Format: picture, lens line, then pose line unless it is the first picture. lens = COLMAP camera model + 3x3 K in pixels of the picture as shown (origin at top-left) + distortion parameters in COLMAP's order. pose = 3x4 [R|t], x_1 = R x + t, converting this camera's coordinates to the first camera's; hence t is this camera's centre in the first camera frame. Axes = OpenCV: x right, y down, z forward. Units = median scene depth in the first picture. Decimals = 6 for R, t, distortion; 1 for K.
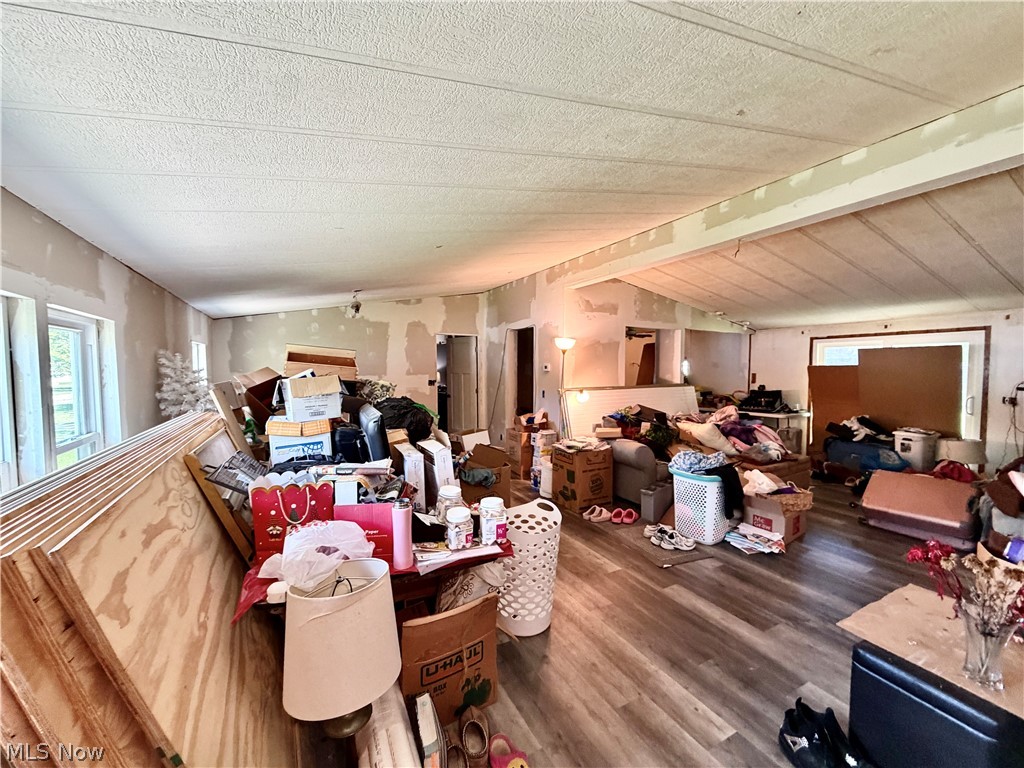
lens RADIAL K [[408.3, 0, 509.7], [0, 408.3, 385.9], [0, 0, 1]] dist [-0.003986, -0.000420]
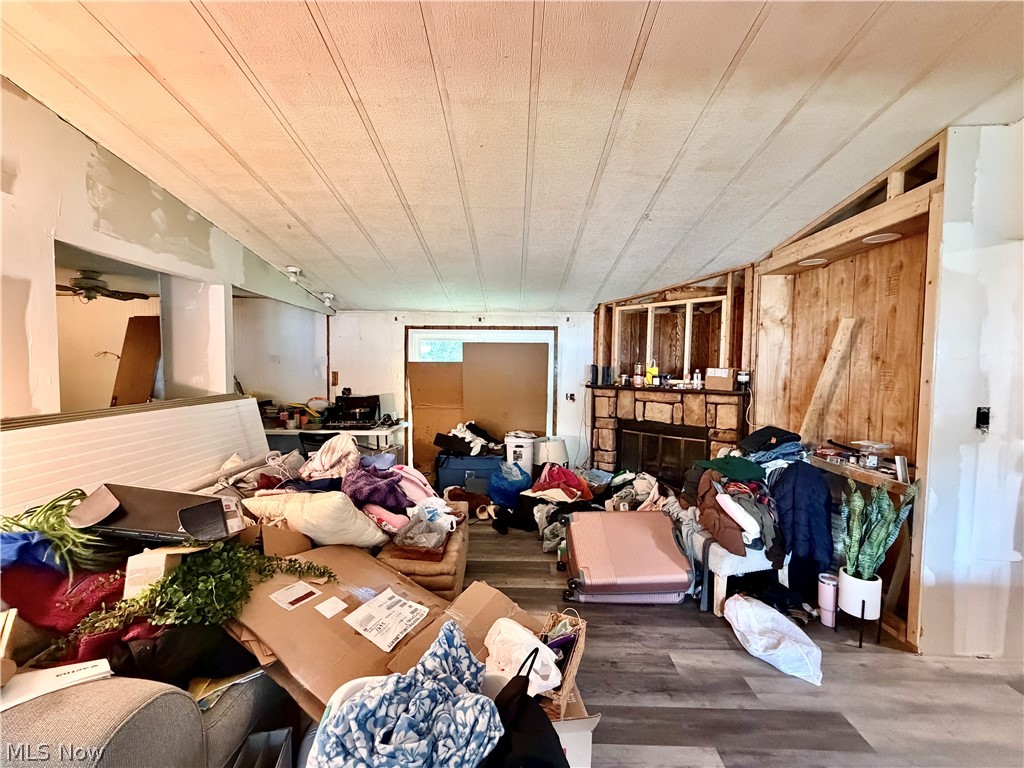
lens RADIAL K [[408.3, 0, 511.2], [0, 408.3, 385.2], [0, 0, 1]] dist [-0.003986, -0.000420]
pose [[0.484713, -0.036019, 0.873932, 0.156016], [0.027161, 0.999290, 0.026121, -0.020696], [-0.874252, 0.011076, 0.485347, 0.466870]]
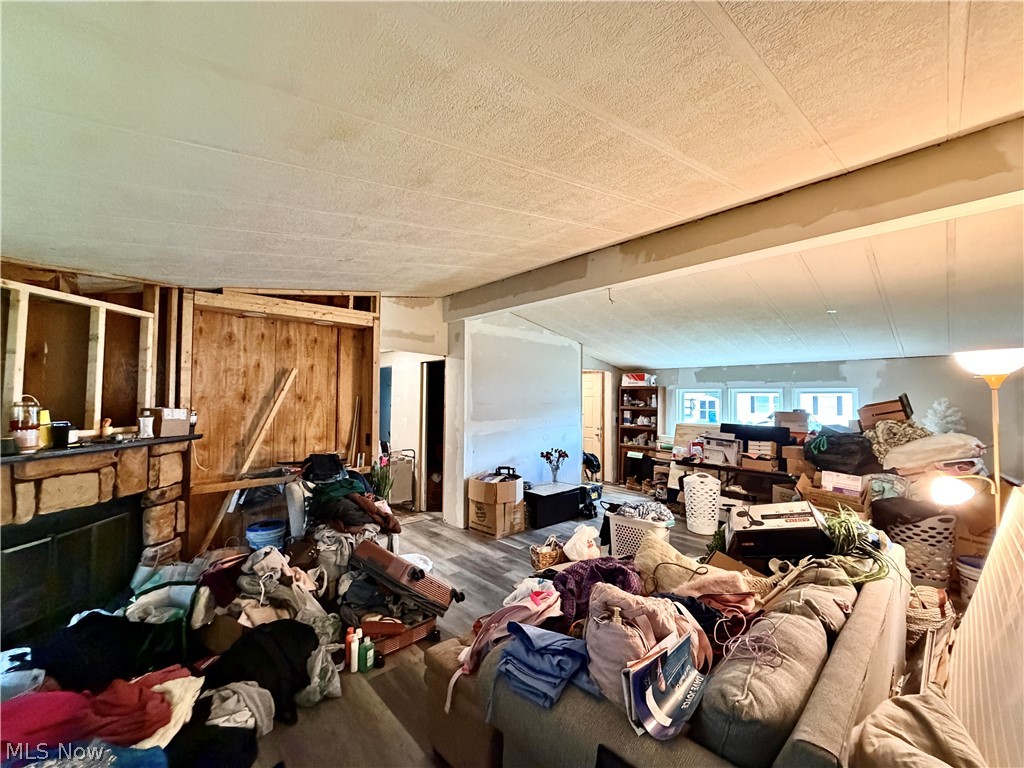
lens RADIAL K [[408.3, 0, 510.1], [0, 408.3, 384.7], [0, 0, 1]] dist [-0.003986, -0.000420]
pose [[-0.965664, -0.017175, -0.259227, 0.580014], [-0.020600, 0.999733, 0.010501, -0.062325], [0.258977, 0.015480, -0.965759, 1.048407]]
